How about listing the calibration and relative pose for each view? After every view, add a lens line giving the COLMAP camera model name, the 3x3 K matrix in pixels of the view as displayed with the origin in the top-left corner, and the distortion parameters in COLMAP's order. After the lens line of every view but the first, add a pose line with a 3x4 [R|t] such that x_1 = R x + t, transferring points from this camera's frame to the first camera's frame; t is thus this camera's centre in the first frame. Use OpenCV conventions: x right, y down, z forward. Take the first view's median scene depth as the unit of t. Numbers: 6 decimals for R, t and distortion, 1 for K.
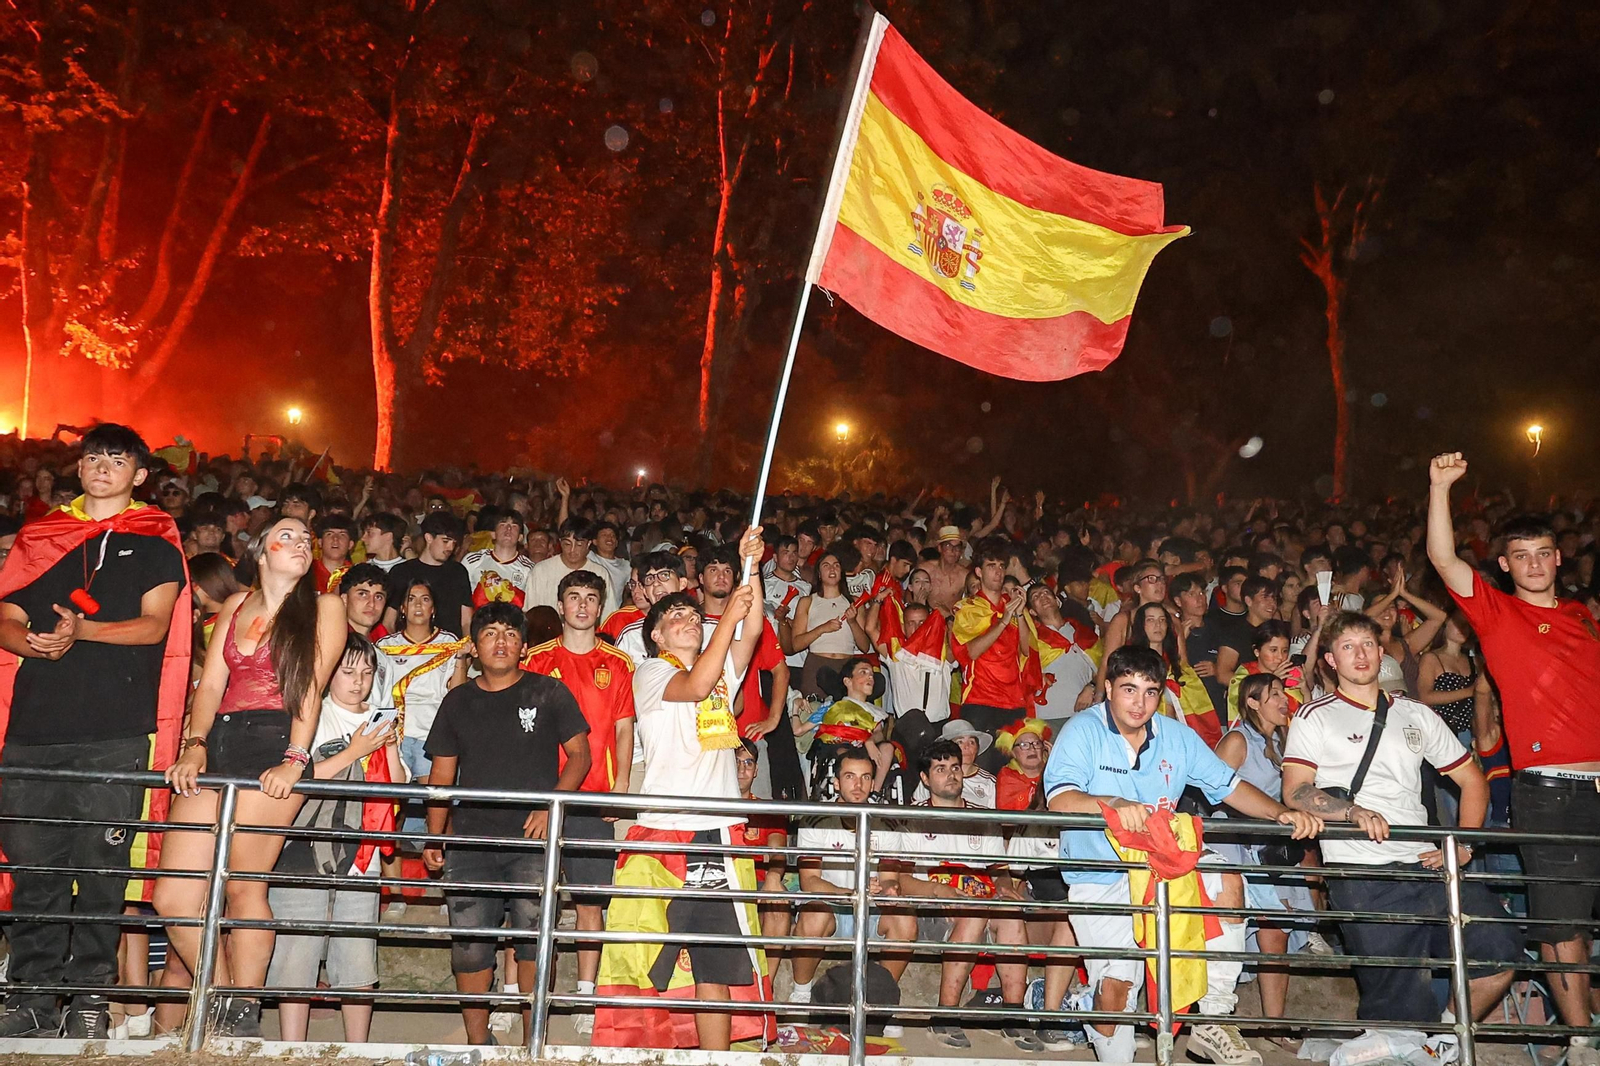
lens RADIAL K [[946.1, 0, 800.0], [0, 946.1, 533.0], [0, 0, 1]] dist [-0.002004, 0.020968]
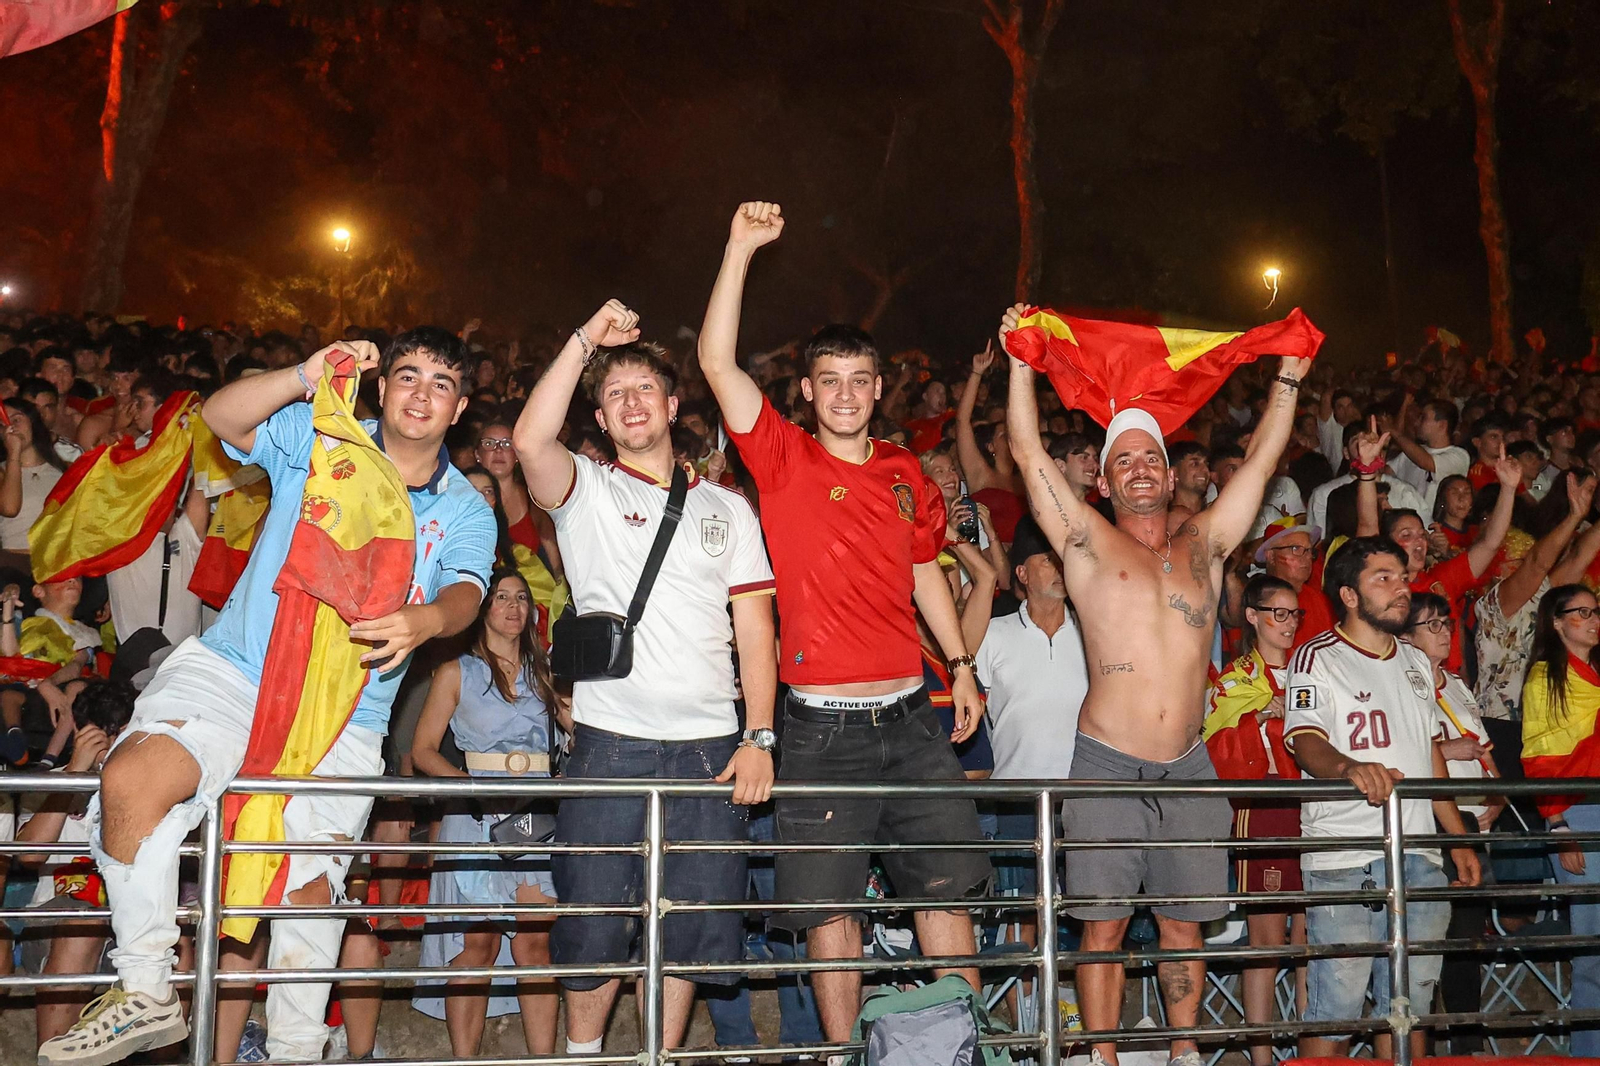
lens RADIAL K [[1307.0, 0, 800.0], [0, 1307.0, 533.0], [0, 0, 1]] dist [-0.067754, 0.002512]
pose [[0.981301, 0.002359, 0.192465, 0.206202], [-0.018677, 0.996373, 0.083014, 0.020158], [-0.191571, -0.085057, 0.977786, 0.032222]]
